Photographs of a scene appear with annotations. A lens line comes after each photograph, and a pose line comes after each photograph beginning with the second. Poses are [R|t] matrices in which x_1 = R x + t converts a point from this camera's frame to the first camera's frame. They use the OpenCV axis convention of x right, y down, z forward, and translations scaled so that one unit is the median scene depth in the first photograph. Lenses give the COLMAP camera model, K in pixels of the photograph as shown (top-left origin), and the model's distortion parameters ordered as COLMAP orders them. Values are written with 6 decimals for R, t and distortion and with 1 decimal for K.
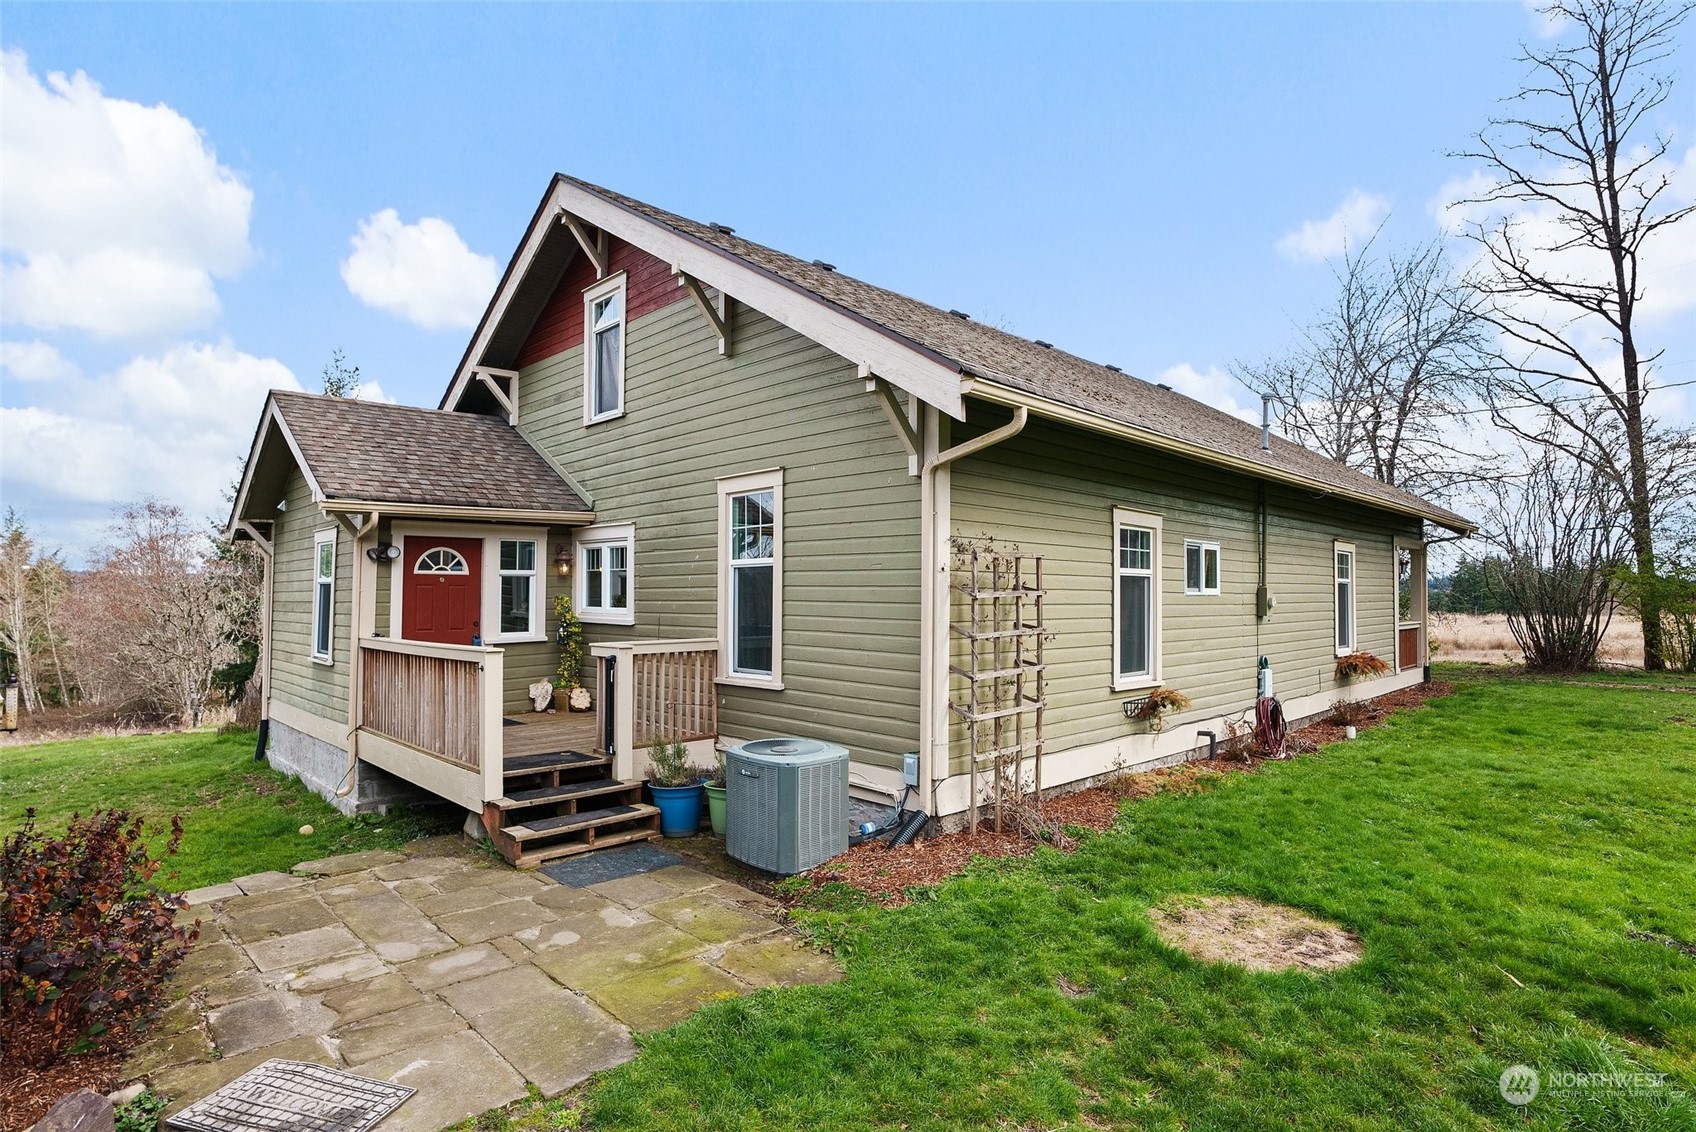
lens RADIAL K [[853.7, 0, 848.0], [0, 853.7, 566.0], [0, 0, 1]] dist [-0.017992, 0.000784]
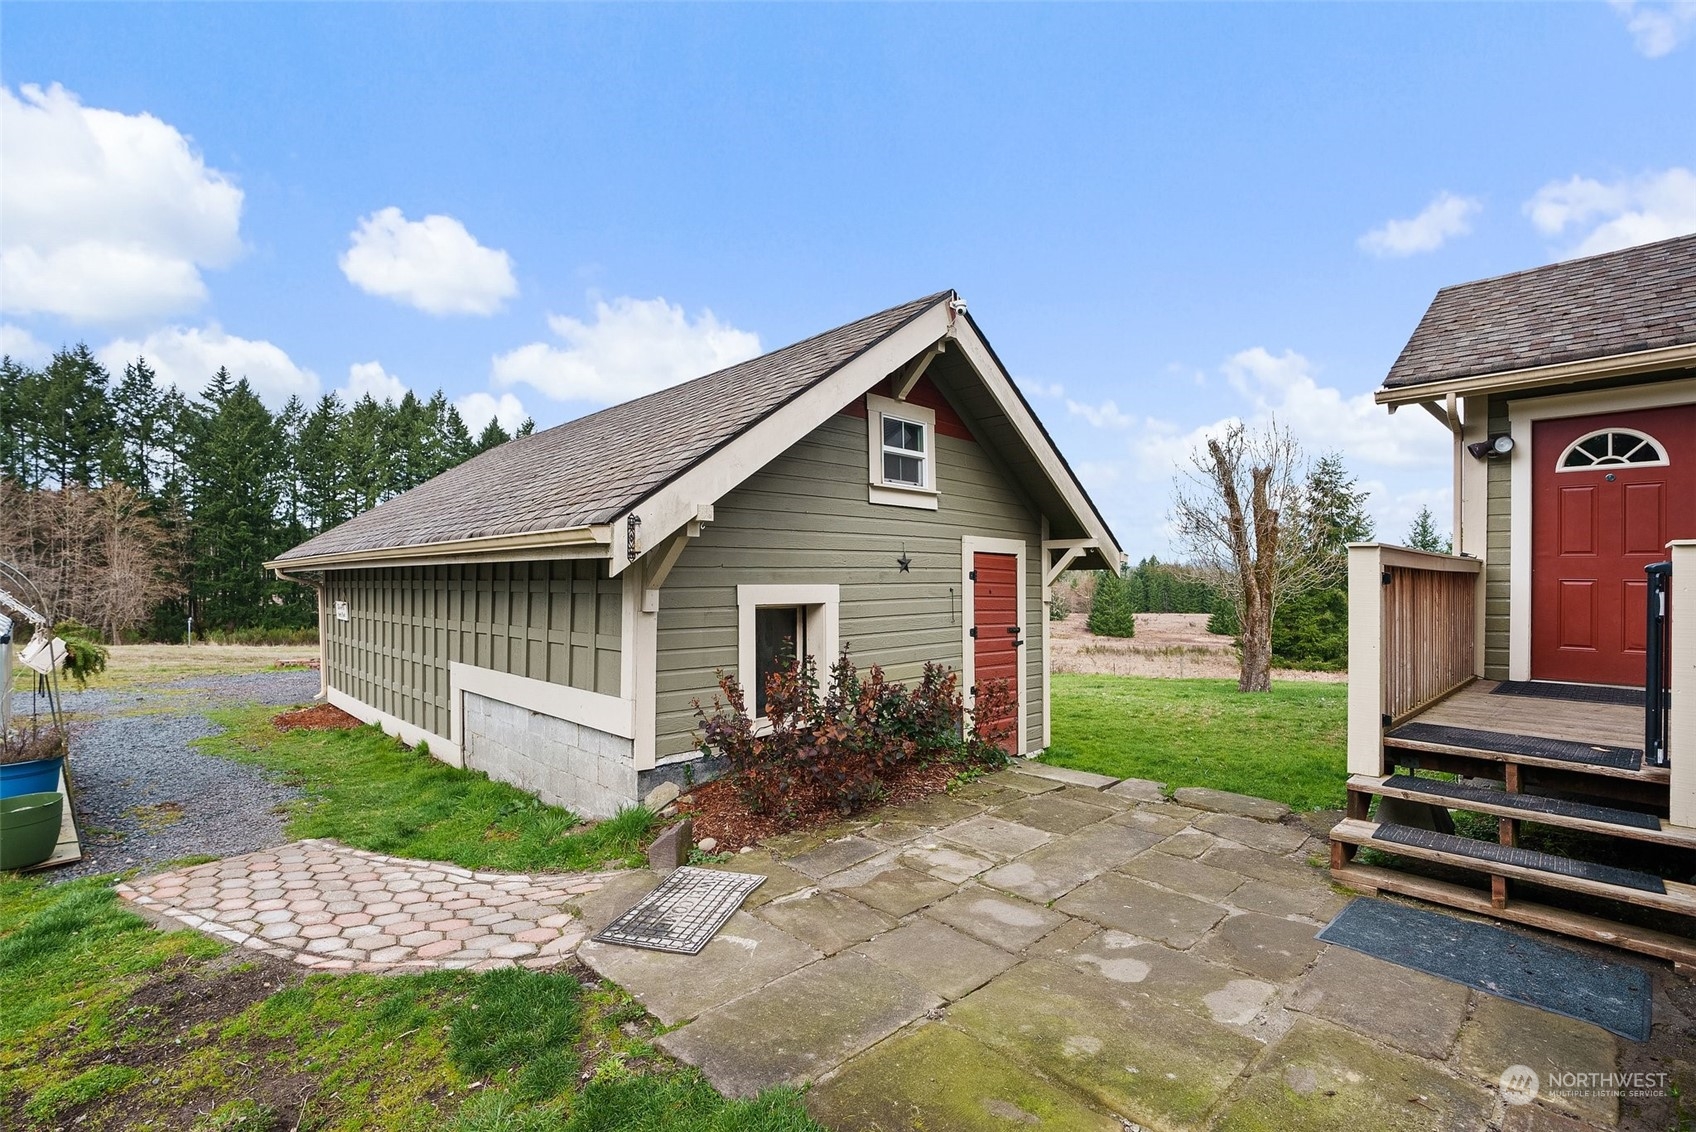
lens RADIAL K [[795.7, 0, 848.0], [0, 795.7, 566.0], [0, 0, 1]] dist [-0.079897, 0.024999]
pose [[-0.018570, -0.012225, -0.999753, 0.194997], [0.028649, 0.999508, -0.012754, 0.125815], [0.999417, -0.028879, -0.018211, 0.692443]]
